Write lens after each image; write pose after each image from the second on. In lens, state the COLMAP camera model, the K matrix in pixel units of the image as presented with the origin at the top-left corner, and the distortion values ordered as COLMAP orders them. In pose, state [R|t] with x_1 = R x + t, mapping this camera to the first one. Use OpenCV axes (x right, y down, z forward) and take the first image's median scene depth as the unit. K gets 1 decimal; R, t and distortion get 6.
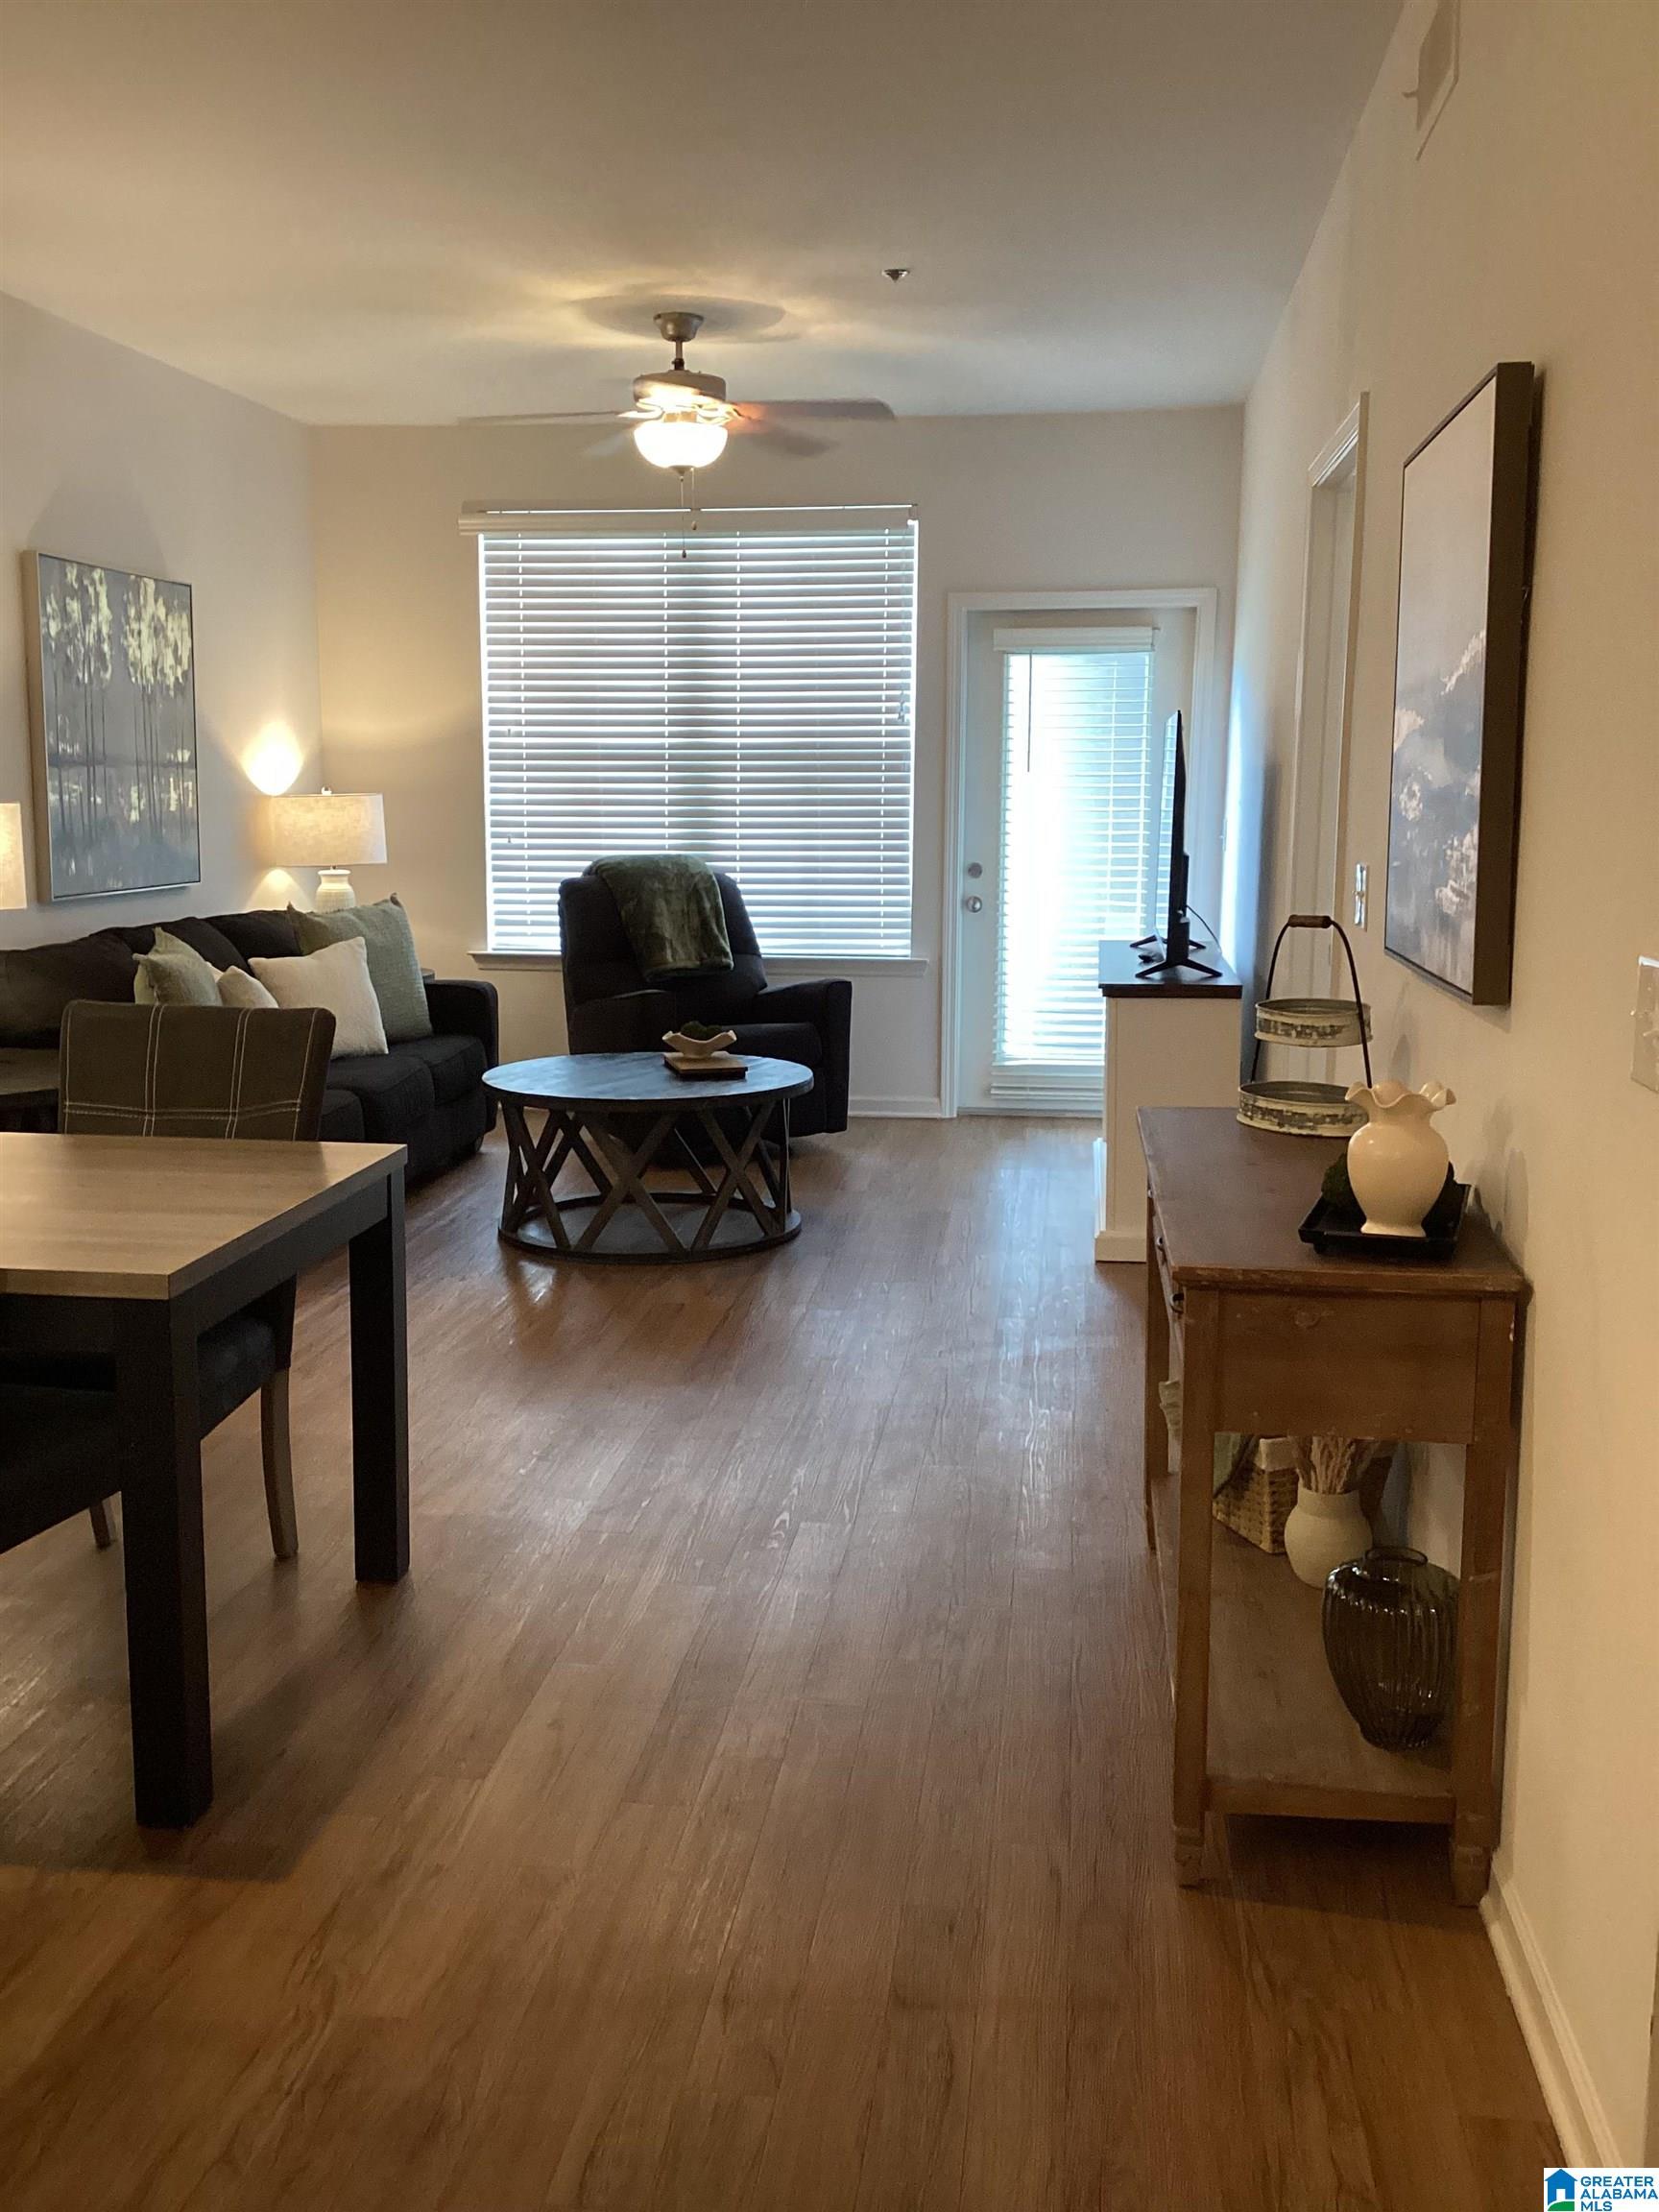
lens RADIAL K [[2099.8, 0, 829.5], [0, 2099.8, 1106.0], [0, 0, 1]] dist [0.124837, -0.705813]
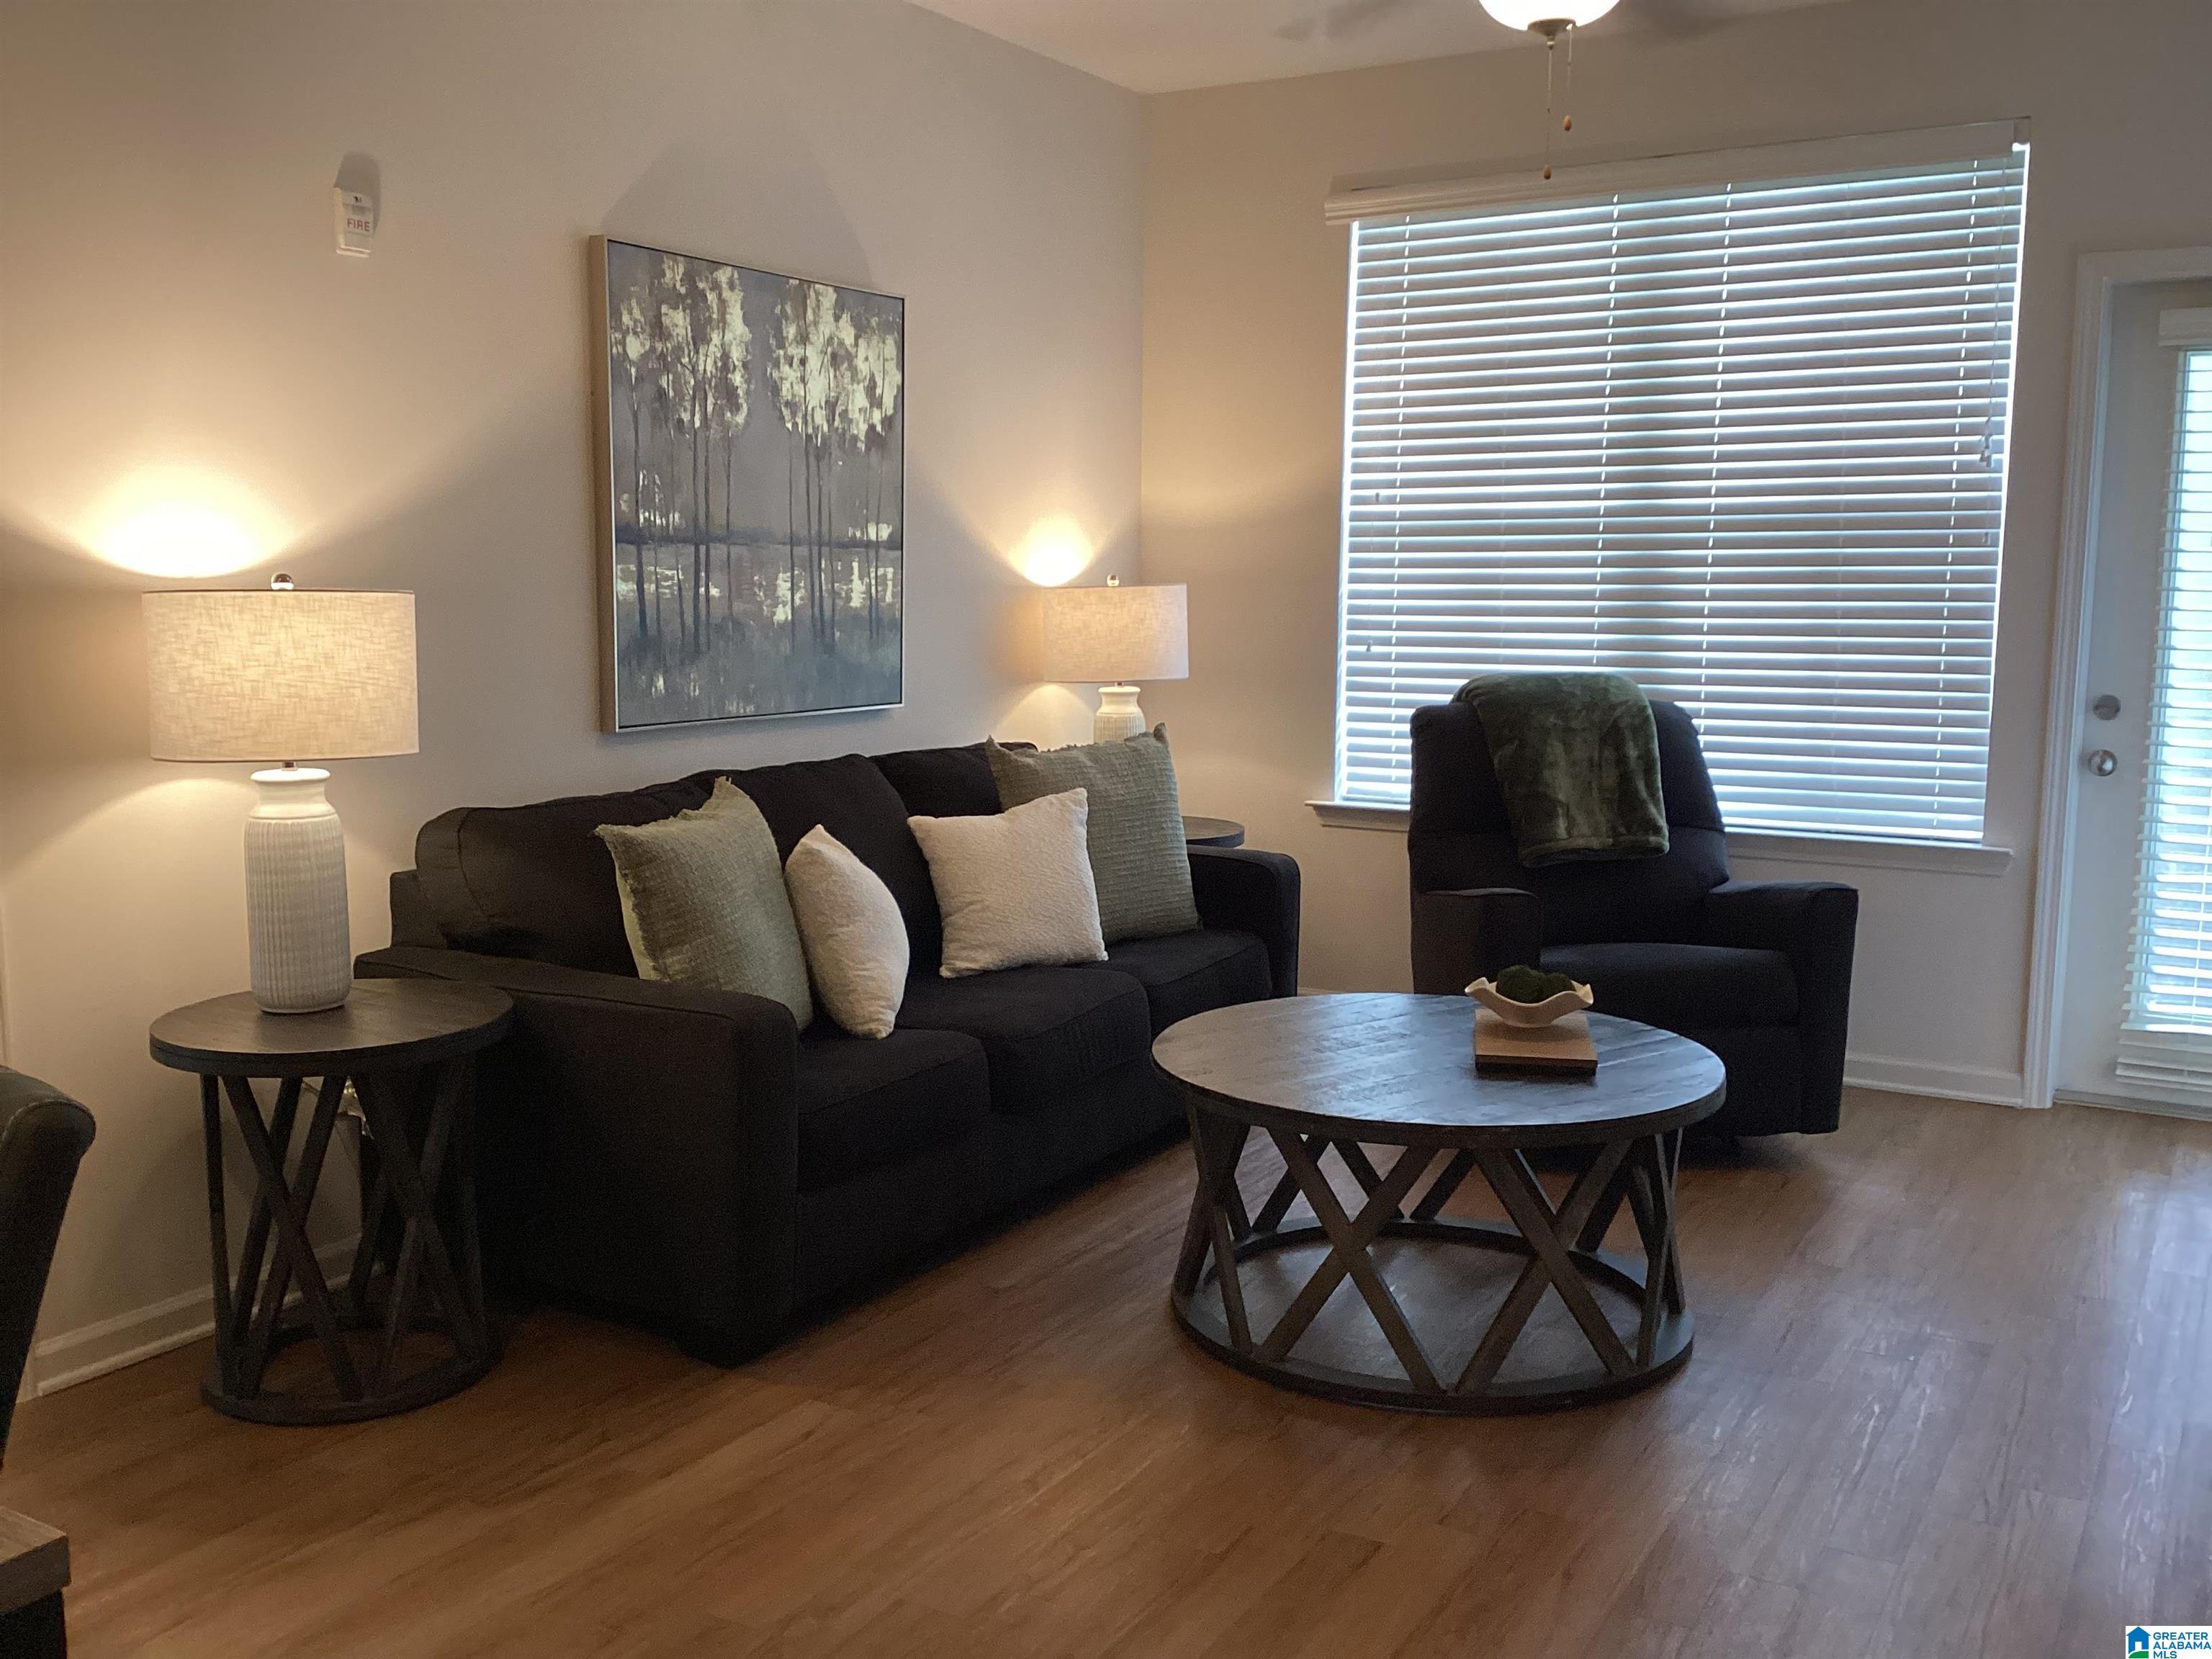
lens RADIAL K [[1968.0, 0, 1042.7], [0, 1968.0, 833.8], [0, 0, 1]] dist [0.067202, -0.169067]
pose [[0.900015, 0.054908, -0.432386, 0.042358], [-0.063835, 0.997942, -0.006146, -0.053724], [0.431158, 0.033133, 0.901668, 0.362580]]
